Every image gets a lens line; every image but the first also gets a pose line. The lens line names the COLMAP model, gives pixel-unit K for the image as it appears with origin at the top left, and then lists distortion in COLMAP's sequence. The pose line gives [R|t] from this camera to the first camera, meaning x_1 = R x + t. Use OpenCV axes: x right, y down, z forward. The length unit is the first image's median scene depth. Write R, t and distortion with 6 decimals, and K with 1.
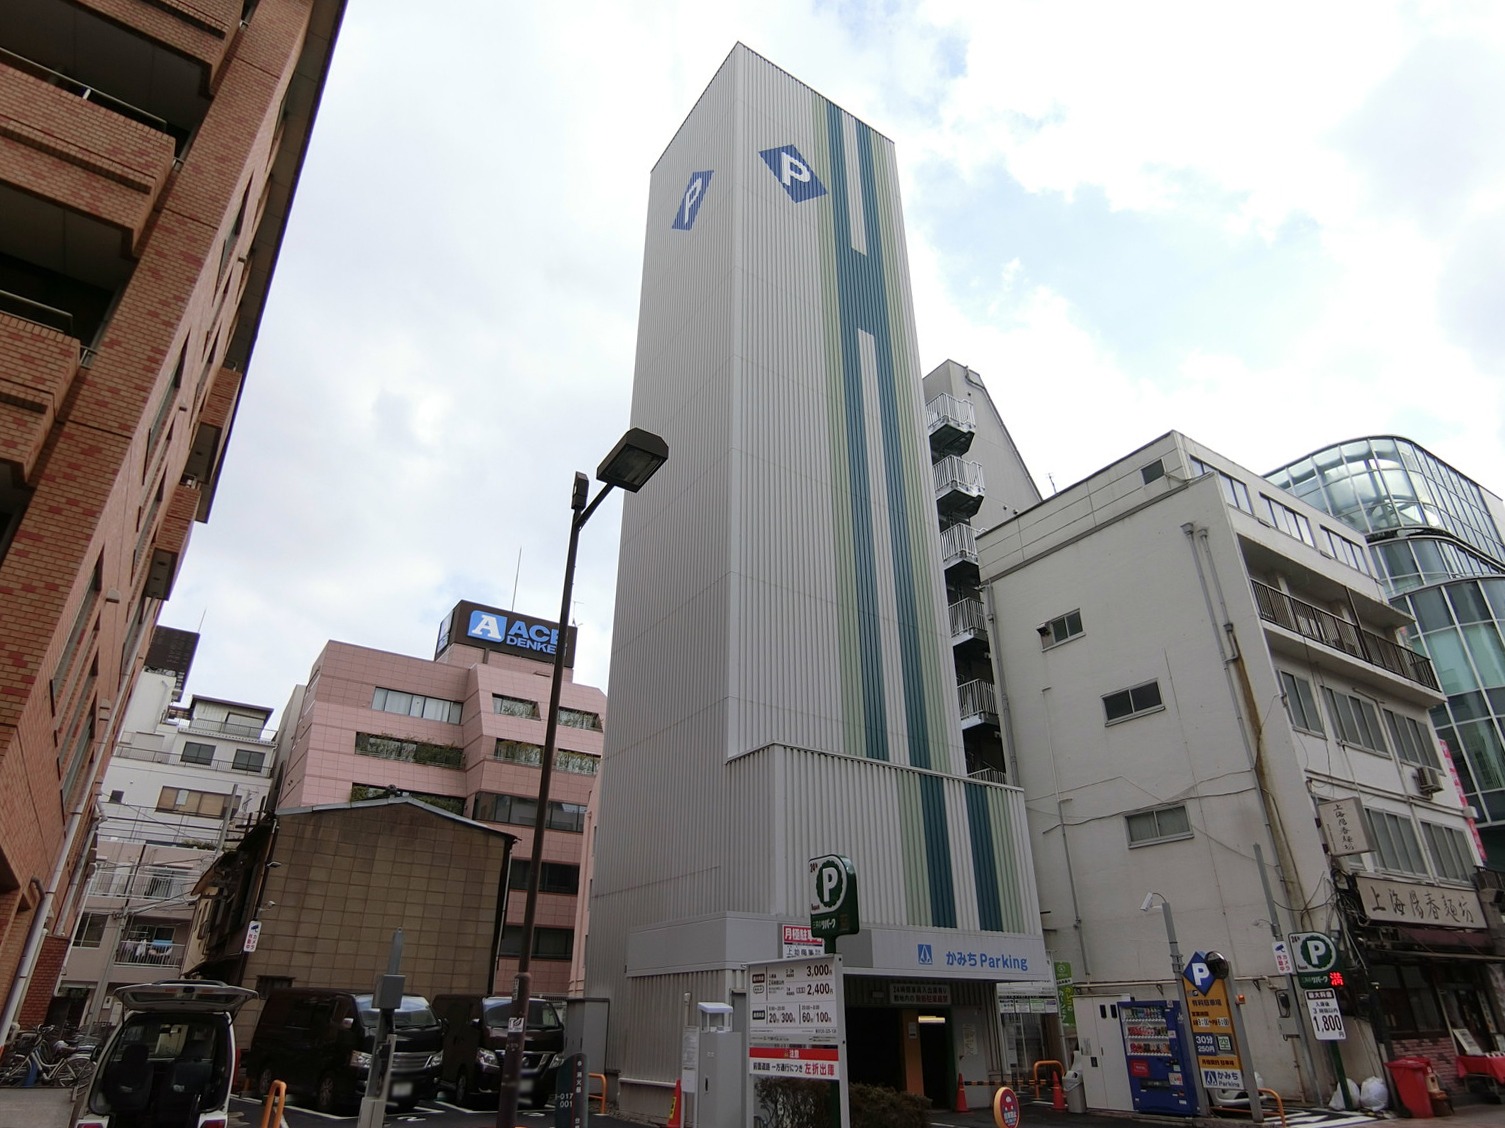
lens RADIAL K [[870.1, 0, 752.5], [0, 870.1, 564.0], [0, 0, 1]] dist [-0.028629, -0.001856]
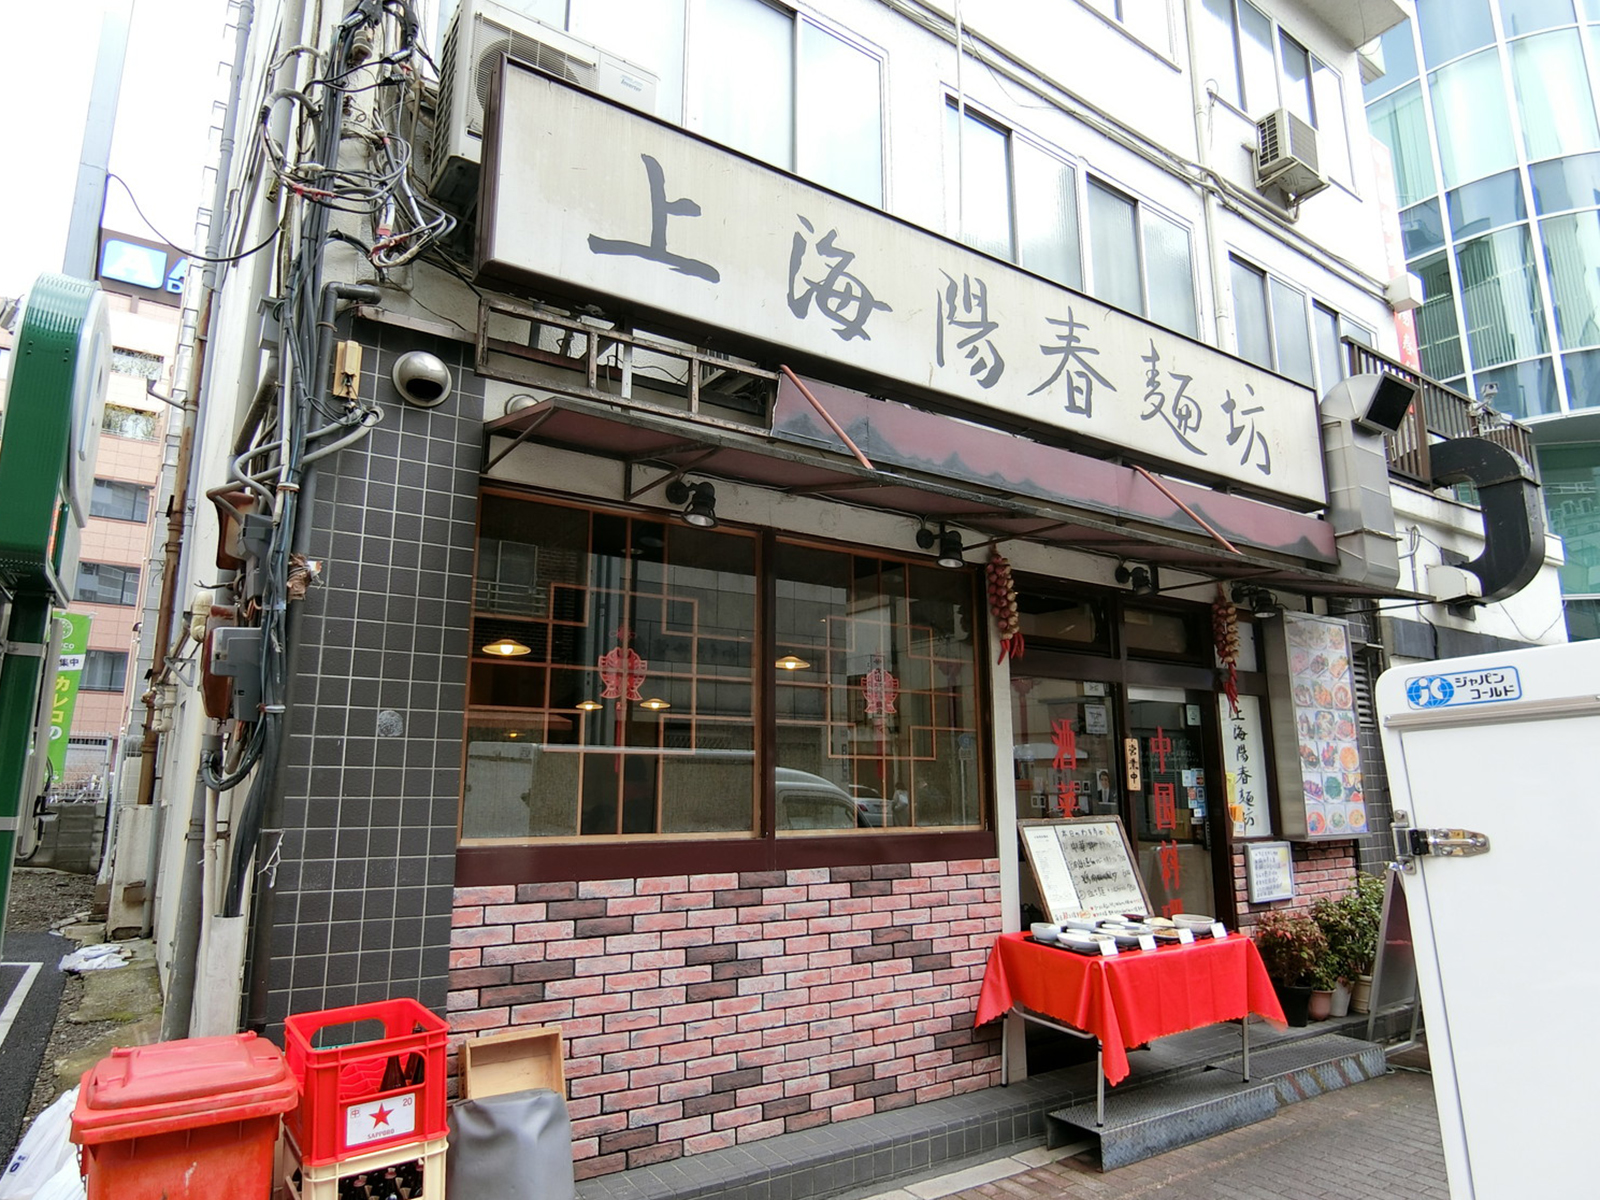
lens RADIAL K [[925.0, 0, 800.0], [0, 925.0, 600.0], [0, 0, 1]] dist [-0.028629, -0.001856]
pose [[0.999840, 0.006112, 0.016789, 0.690532], [-0.010608, 0.959200, 0.282529, 0.378773], [-0.014377, -0.282662, 0.959112, 0.698589]]
